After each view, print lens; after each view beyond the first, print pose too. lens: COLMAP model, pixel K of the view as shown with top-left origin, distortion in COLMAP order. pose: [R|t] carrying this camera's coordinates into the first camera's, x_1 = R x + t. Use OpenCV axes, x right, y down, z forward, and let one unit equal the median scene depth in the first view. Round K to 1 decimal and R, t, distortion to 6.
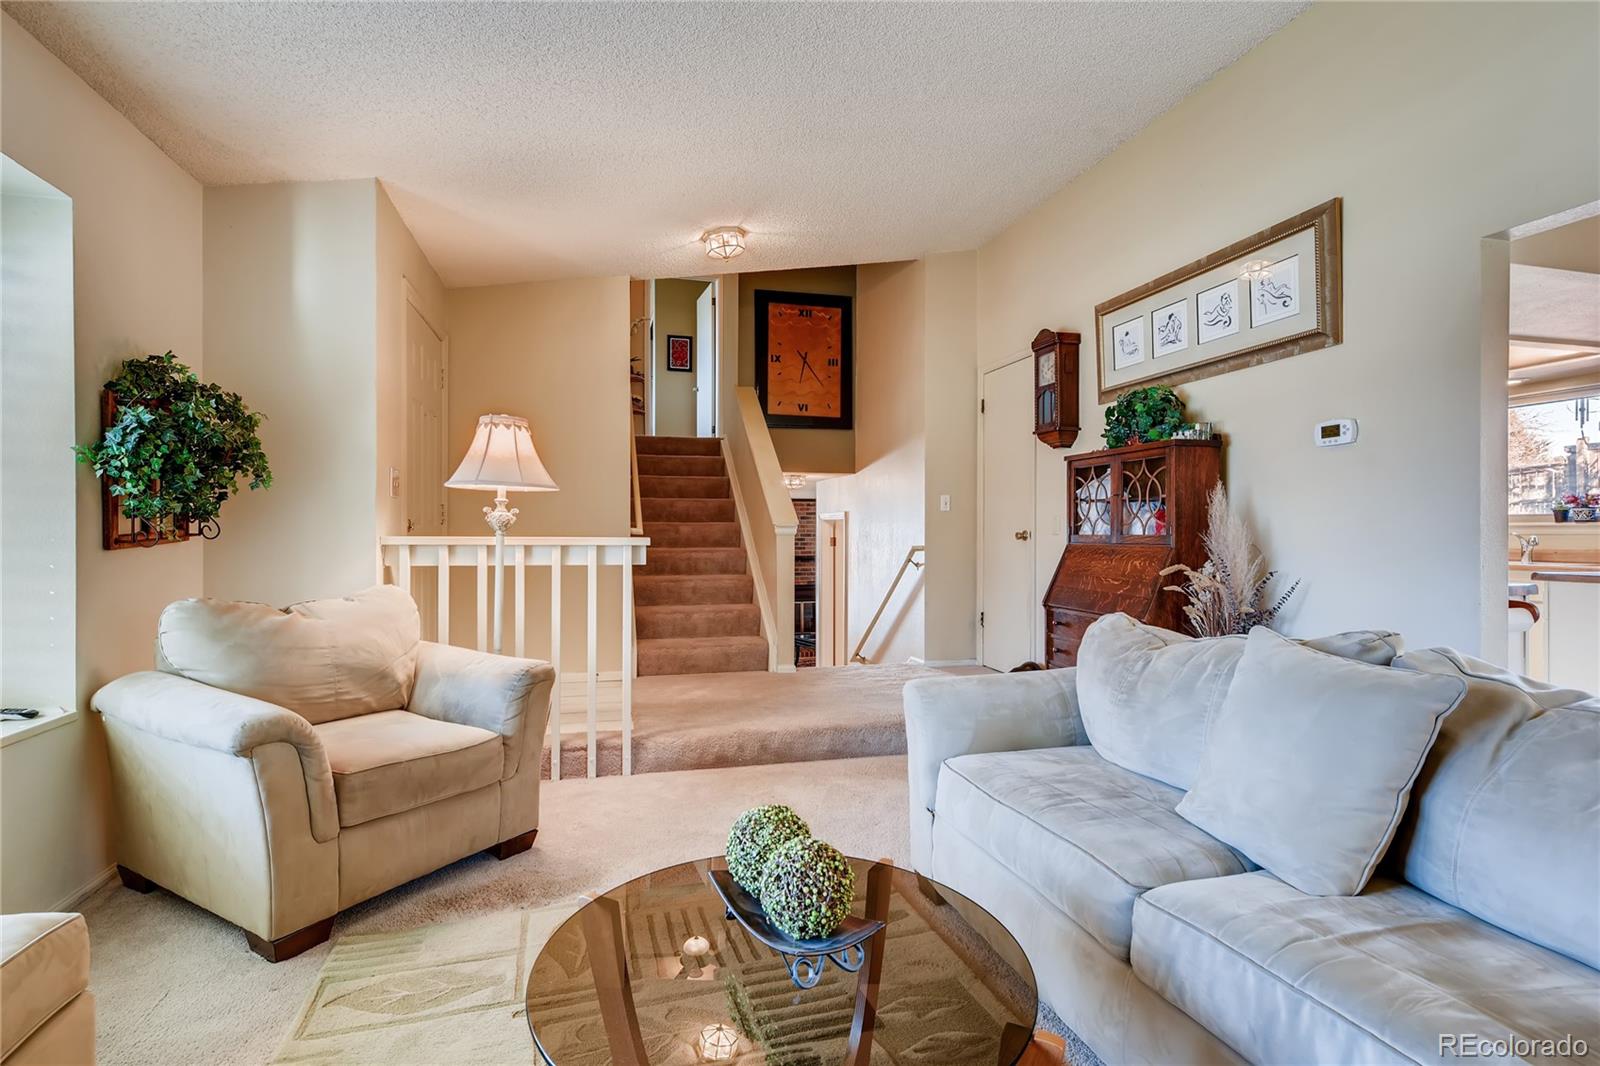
lens RADIAL K [[760.7, 0, 798.3], [0, 760.7, 544.5], [0, 0, 1]] dist [0.000983, -0.000227]
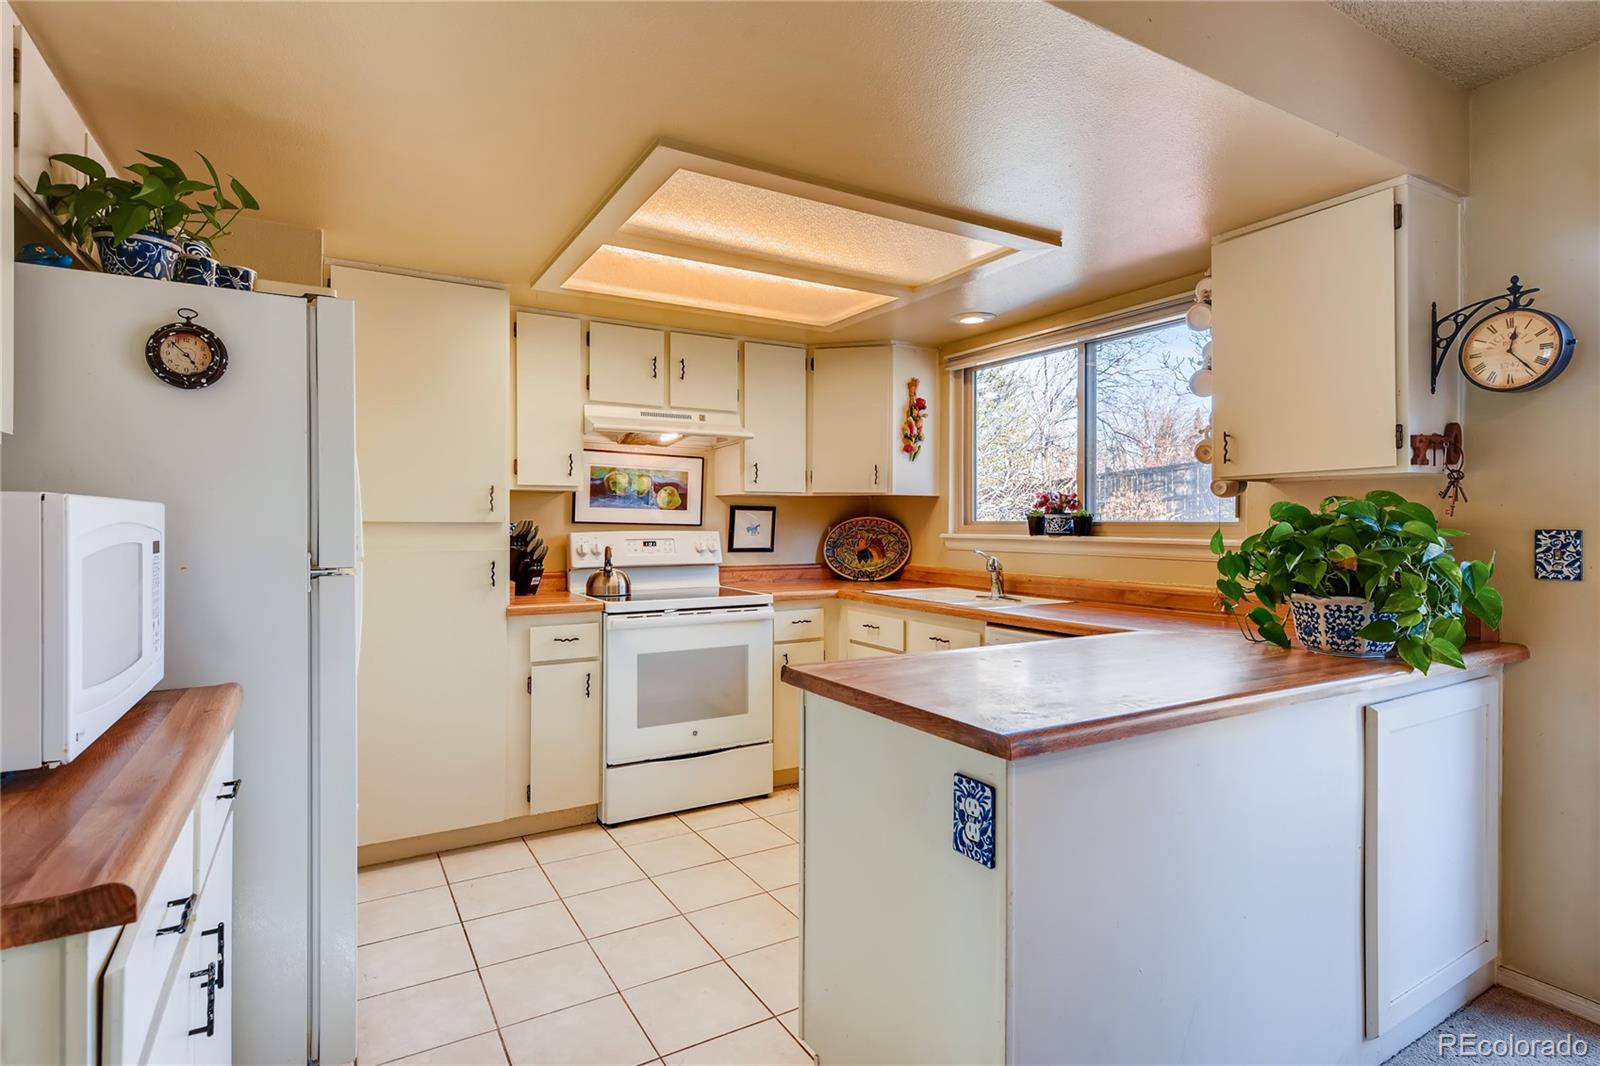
lens RADIAL K [[802.2, 0, 790.4], [0, 802.2, 525.8], [0, 0, 1]] dist [0.005097, 0.000623]
pose [[0.963949, 0.001302, 0.266084, 0.612324], [0.000428, 0.999979, -0.006443, -0.032692], [-0.266087, 0.006325, 0.963928, 0.385600]]
